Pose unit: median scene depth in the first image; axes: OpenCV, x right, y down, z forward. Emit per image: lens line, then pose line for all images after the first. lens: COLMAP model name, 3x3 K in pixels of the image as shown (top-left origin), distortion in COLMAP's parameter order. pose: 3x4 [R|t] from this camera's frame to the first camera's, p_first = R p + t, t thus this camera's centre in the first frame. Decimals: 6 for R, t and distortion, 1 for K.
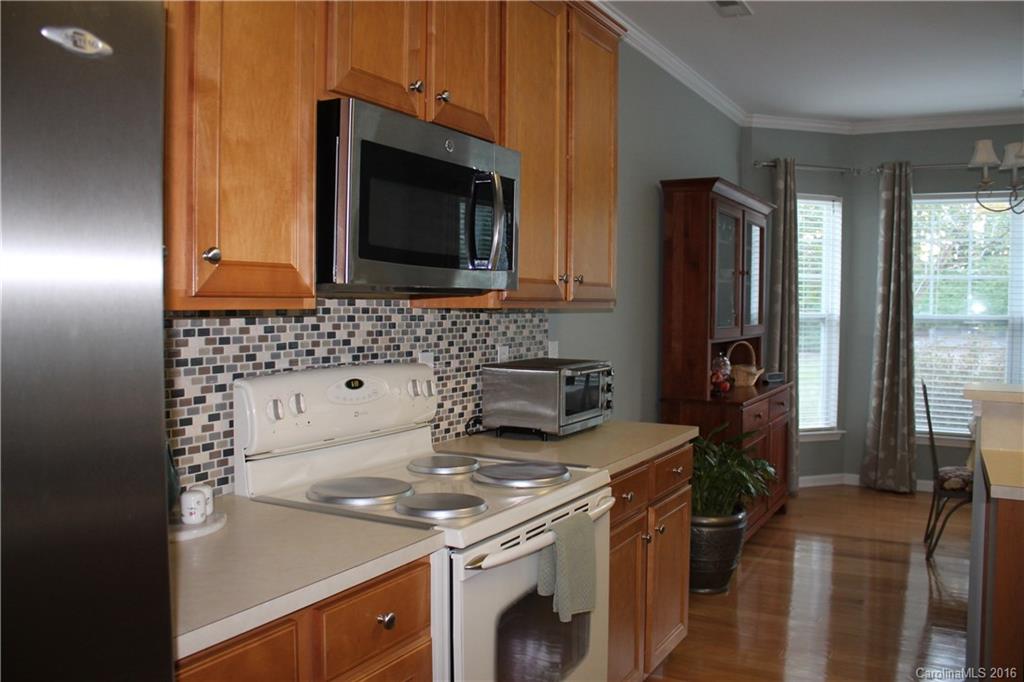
lens RADIAL K [[853.8, 0, 514.5], [0, 853.8, 337.6], [0, 0, 1]] dist [-0.178131, 0.171311]
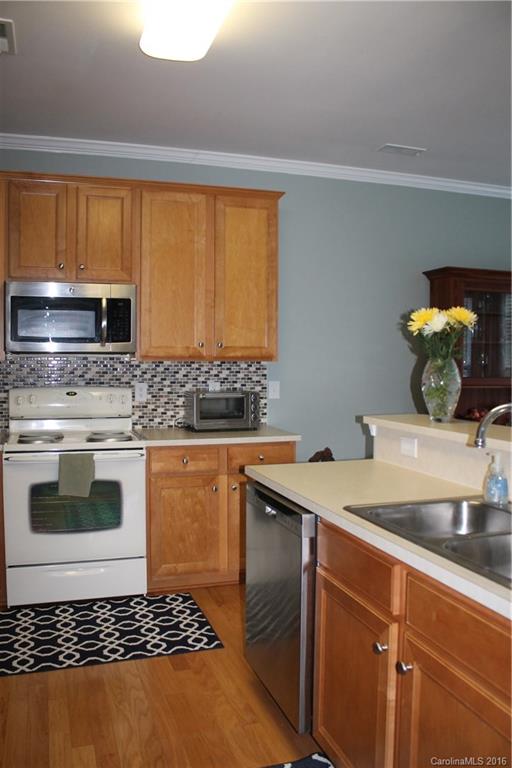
lens RADIAL K [[649.0, 0, 256.0], [0, 649.0, 384.0], [0, 0, 1]] dist [-0.158627, 0.158132]
pose [[0.734474, 0.053300, -0.676540, 1.114270], [-0.036555, 0.998571, 0.038986, -0.048974], [0.677651, -0.003903, 0.735373, 0.048067]]
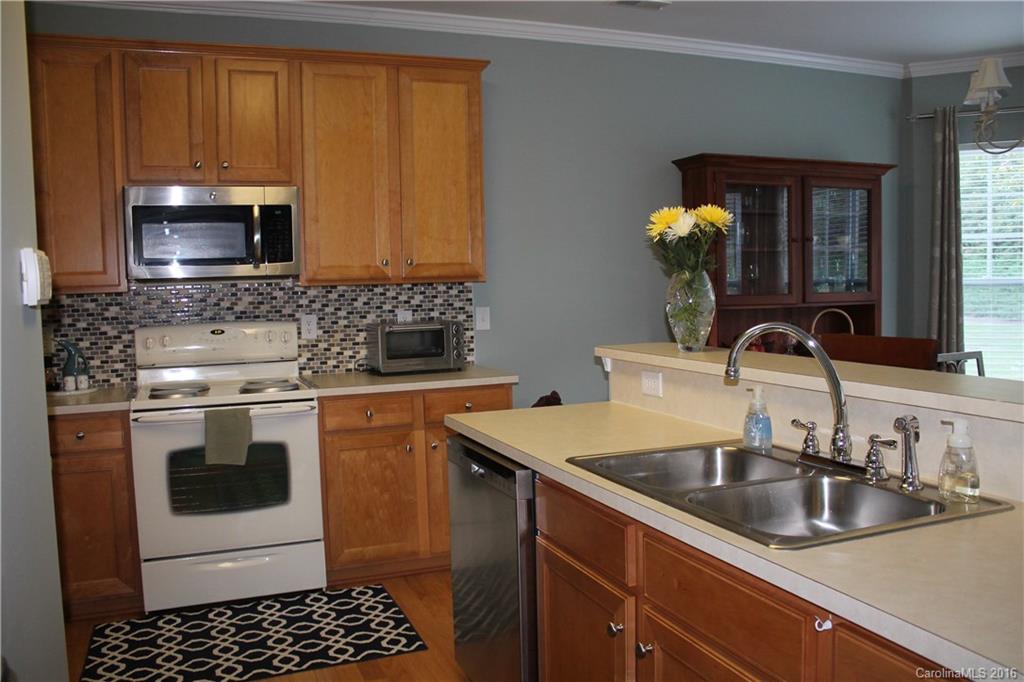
lens RADIAL K [[853.8, 0, 514.5], [0, 853.8, 337.6], [0, 0, 1]] dist [-0.178131, 0.171311]
pose [[0.775649, 0.048672, -0.629285, 1.134037], [-0.008000, 0.997700, 0.067307, -0.046813], [0.631114, -0.047172, 0.774255, 0.036612]]
